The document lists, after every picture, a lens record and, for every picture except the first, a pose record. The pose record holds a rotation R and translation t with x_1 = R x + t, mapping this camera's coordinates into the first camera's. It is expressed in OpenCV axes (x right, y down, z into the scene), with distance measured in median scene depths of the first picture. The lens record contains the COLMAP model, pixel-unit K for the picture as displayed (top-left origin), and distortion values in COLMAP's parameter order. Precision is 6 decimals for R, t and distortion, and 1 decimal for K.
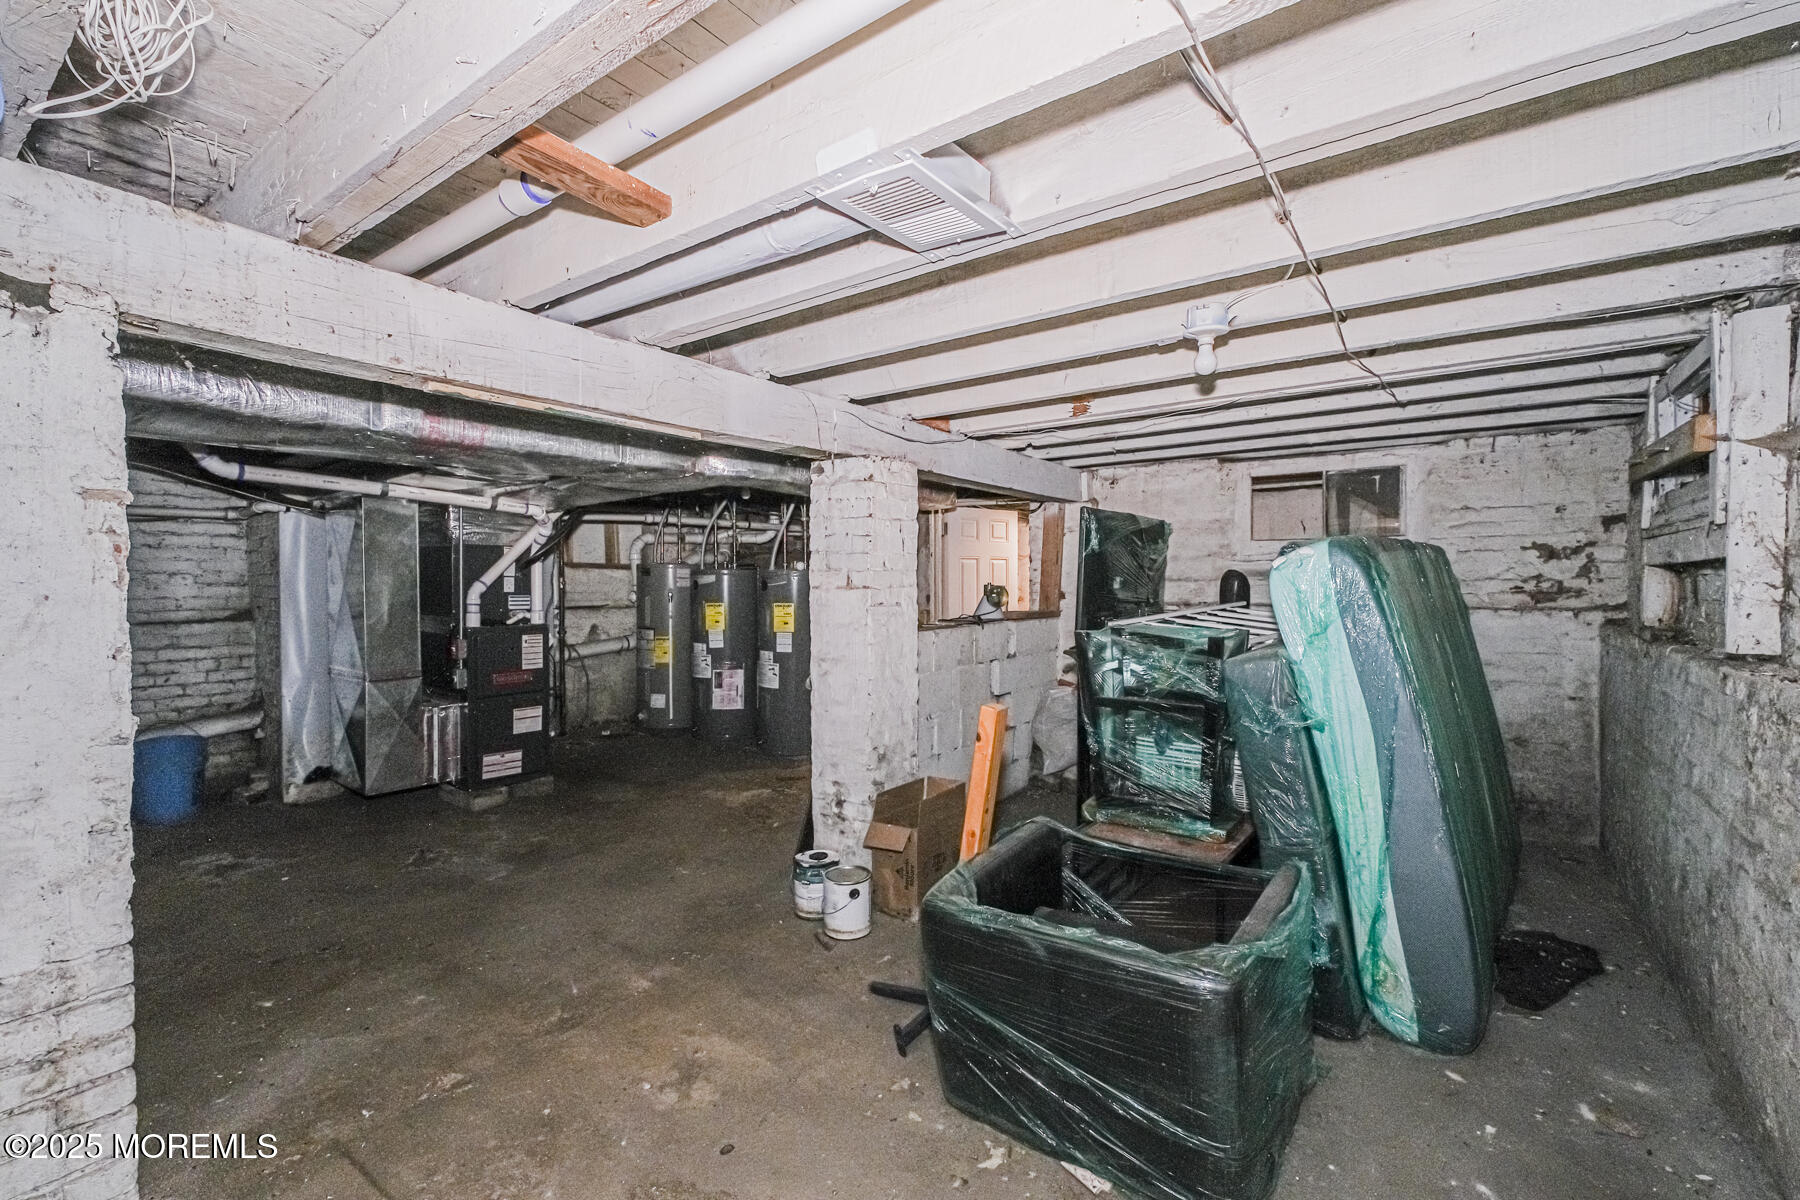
lens RADIAL K [[776.1, 0, 899.9], [0, 776.1, 598.7], [0, 0, 1]] dist [0.000513, -0.001159]
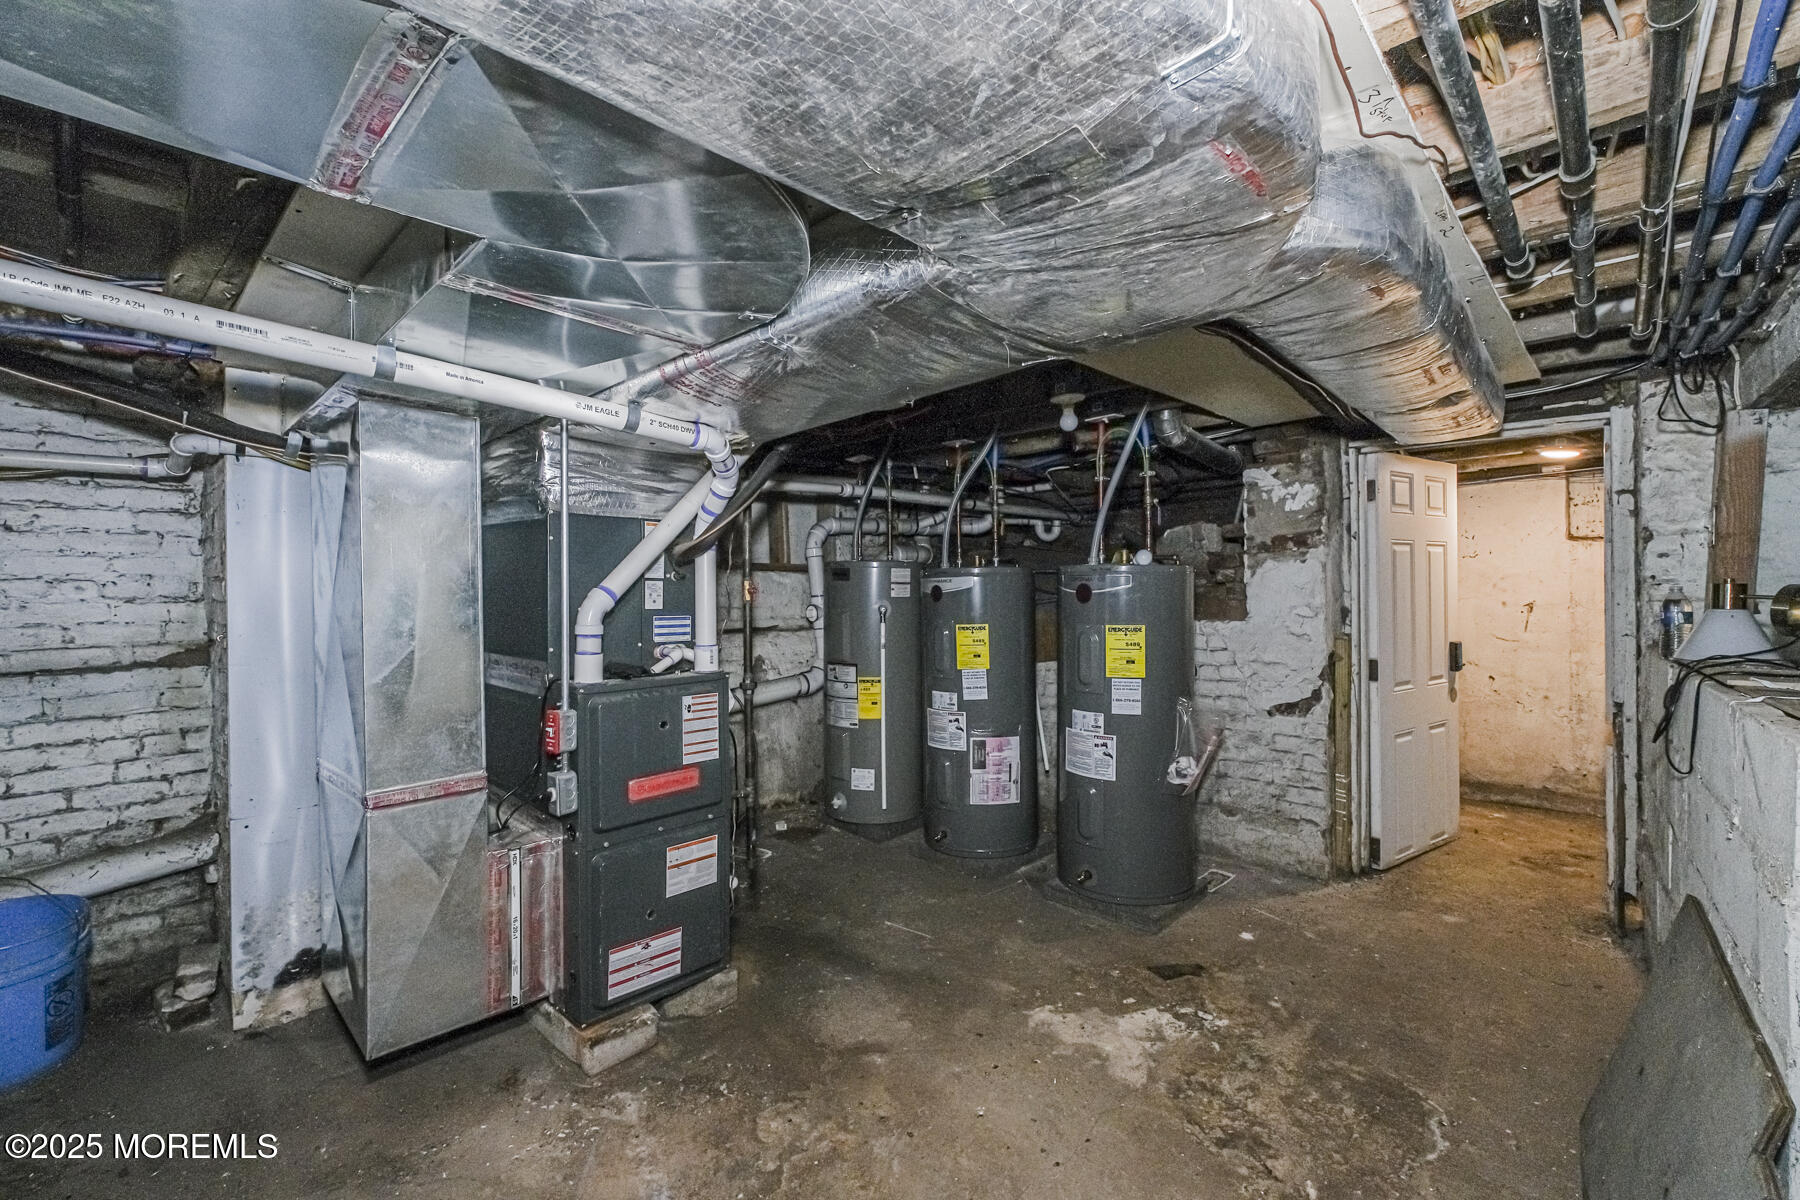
lens RADIAL K [[776.1, 0, 899.7], [0, 776.1, 597.5], [0, 0, 1]] dist [0.000513, -0.001159]
pose [[0.993830, -0.009018, -0.110547, -0.288557], [0.007308, 0.999847, -0.015865, -0.007355], [0.110673, 0.014959, 0.993744, 0.513821]]
